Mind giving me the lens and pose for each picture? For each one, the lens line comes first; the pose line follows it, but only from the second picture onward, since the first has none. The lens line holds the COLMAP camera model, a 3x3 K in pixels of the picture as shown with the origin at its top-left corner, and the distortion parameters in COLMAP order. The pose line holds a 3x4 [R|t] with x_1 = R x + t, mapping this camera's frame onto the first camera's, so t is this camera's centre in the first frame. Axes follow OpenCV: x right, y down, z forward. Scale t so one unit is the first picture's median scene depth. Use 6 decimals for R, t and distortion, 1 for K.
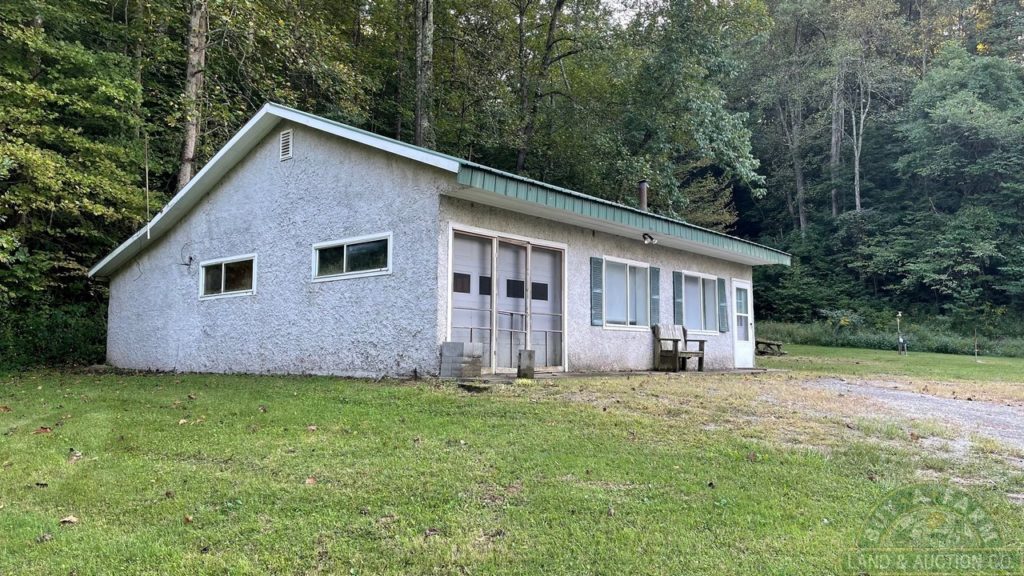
lens RADIAL K [[786.4, 0, 510.1], [0, 786.4, 285.2], [0, 0, 1]] dist [0.022187, 0.001478]
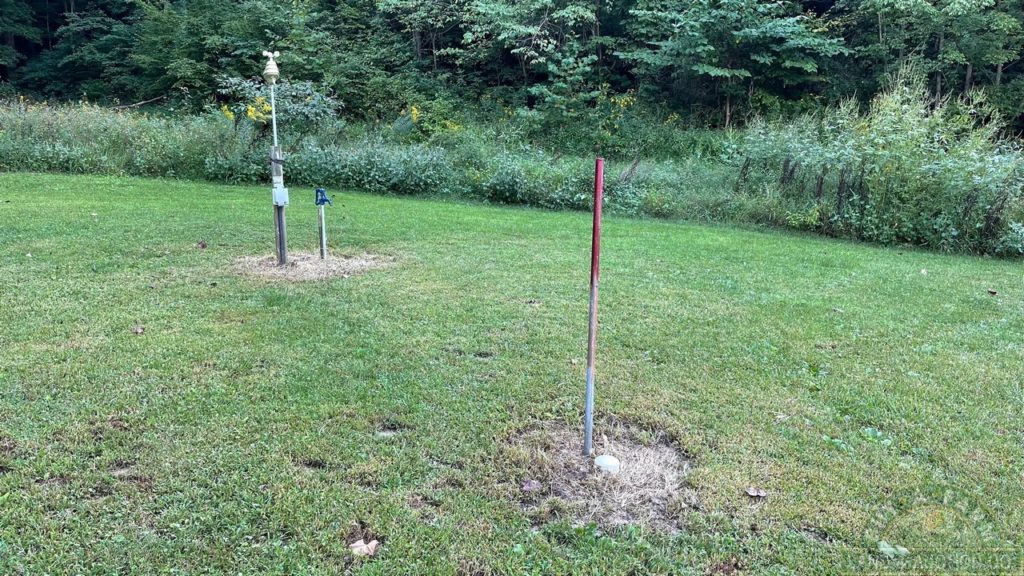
lens RADIAL K [[786.4, 0, 513.3], [0, 786.4, 290.9], [0, 0, 1]] dist [0.022187, 0.001478]
pose [[0.899099, -0.069893, 0.432129, 0.309775], [-0.044260, 0.967597, 0.248589, 0.026474], [-0.435501, -0.242632, 0.866873, 0.534144]]
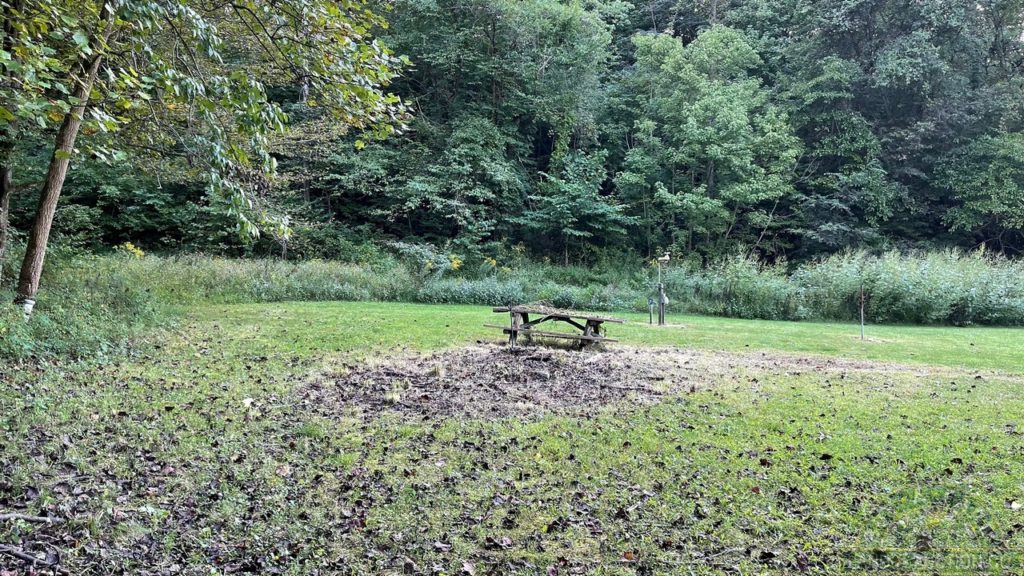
lens RADIAL K [[786.4, 0, 510.2], [0, 786.4, 288.0], [0, 0, 1]] dist [0.022187, 0.001478]
pose [[0.595757, -0.017512, 0.802974, -0.039369], [-0.059523, 0.996050, 0.065885, 0.018706], [-0.800956, -0.087047, 0.592362, 0.501599]]
